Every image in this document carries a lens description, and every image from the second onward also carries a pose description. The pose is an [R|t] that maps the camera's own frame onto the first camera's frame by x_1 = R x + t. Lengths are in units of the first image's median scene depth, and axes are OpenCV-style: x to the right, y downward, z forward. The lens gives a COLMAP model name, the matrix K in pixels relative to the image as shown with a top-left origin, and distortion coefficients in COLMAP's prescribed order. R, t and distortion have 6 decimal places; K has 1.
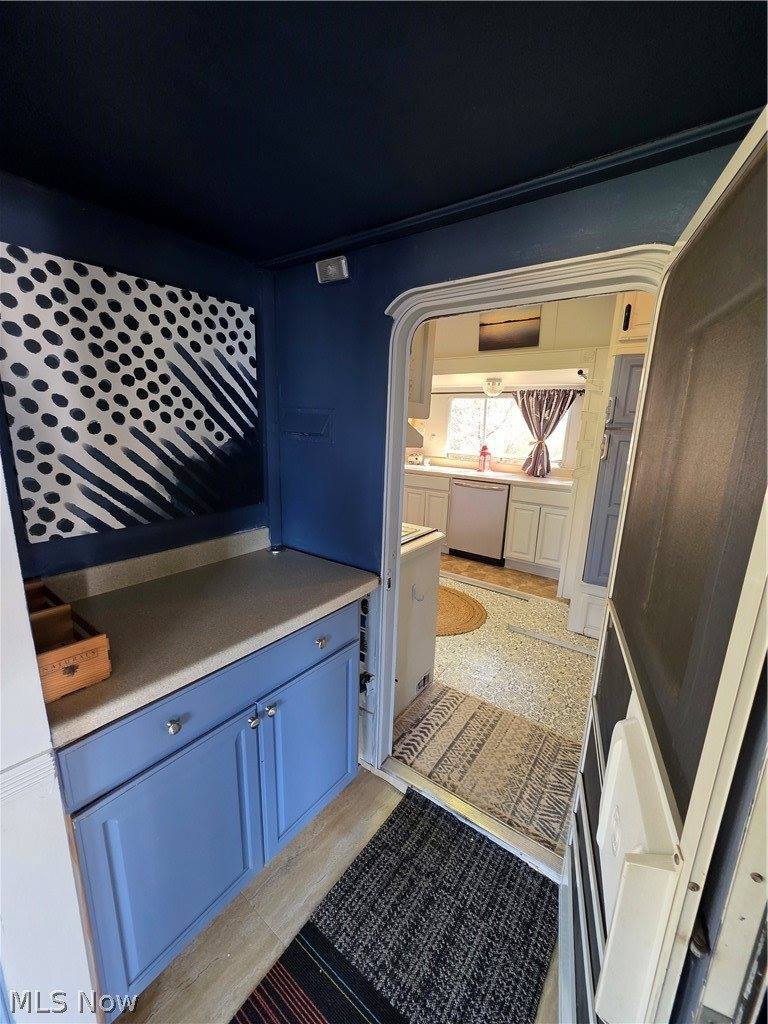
lens RADIAL K [[411.7, 0, 384.0], [0, 411.7, 512.0], [0, 0, 1]] dist [-0.002829, 0.000112]
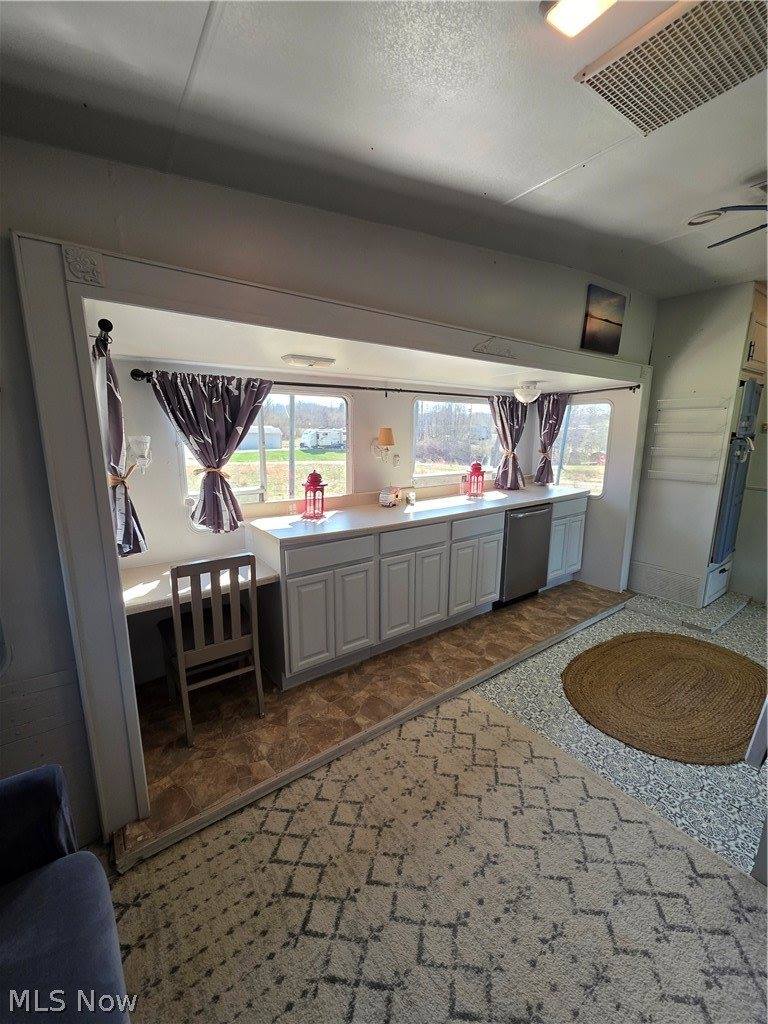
lens RADIAL K [[411.7, 0, 384.0], [0, 411.7, 512.0], [0, 0, 1]] dist [-0.002829, 0.000112]
pose [[0.311209, -0.216492, 0.925354, -0.603028], [0.209797, 0.965335, 0.155288, -0.247213], [-0.926895, 0.145810, 0.345840, 0.973595]]
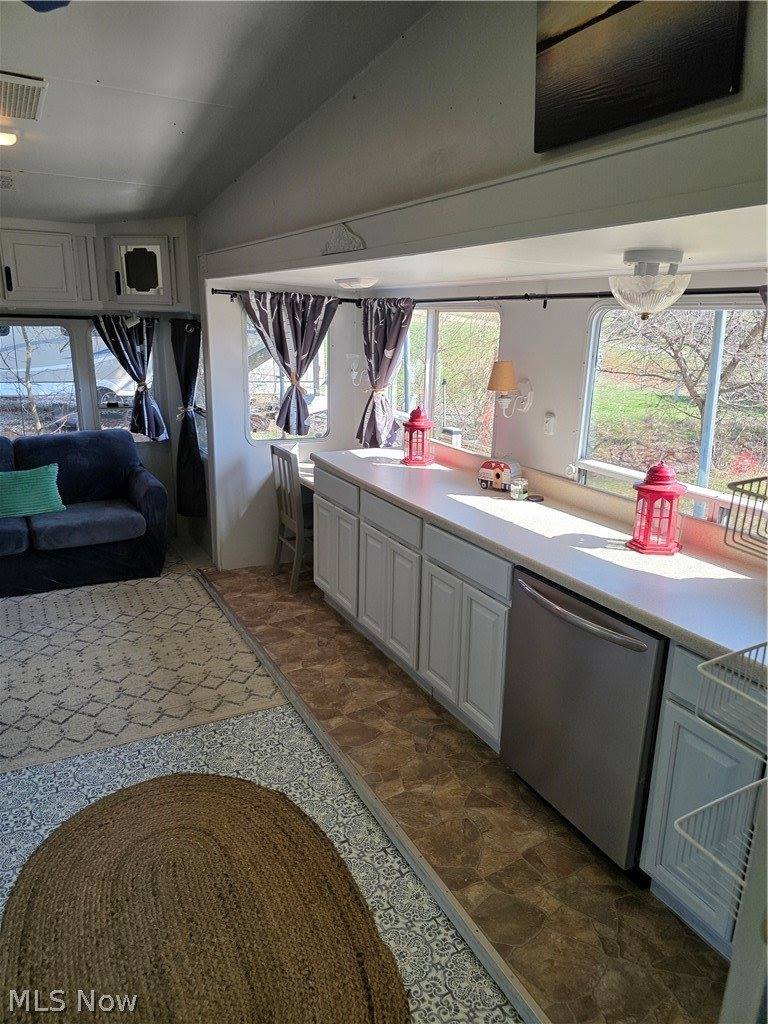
lens RADIAL K [[685.7, 0, 384.0], [0, 685.7, 512.0], [0, 0, 1]] dist [0.007448, -0.002331]
pose [[0.899860, 0.106482, -0.422981, 0.302145], [-0.082548, 0.993794, 0.074566, -0.161144], [0.428295, -0.032183, 0.903065, 0.475937]]
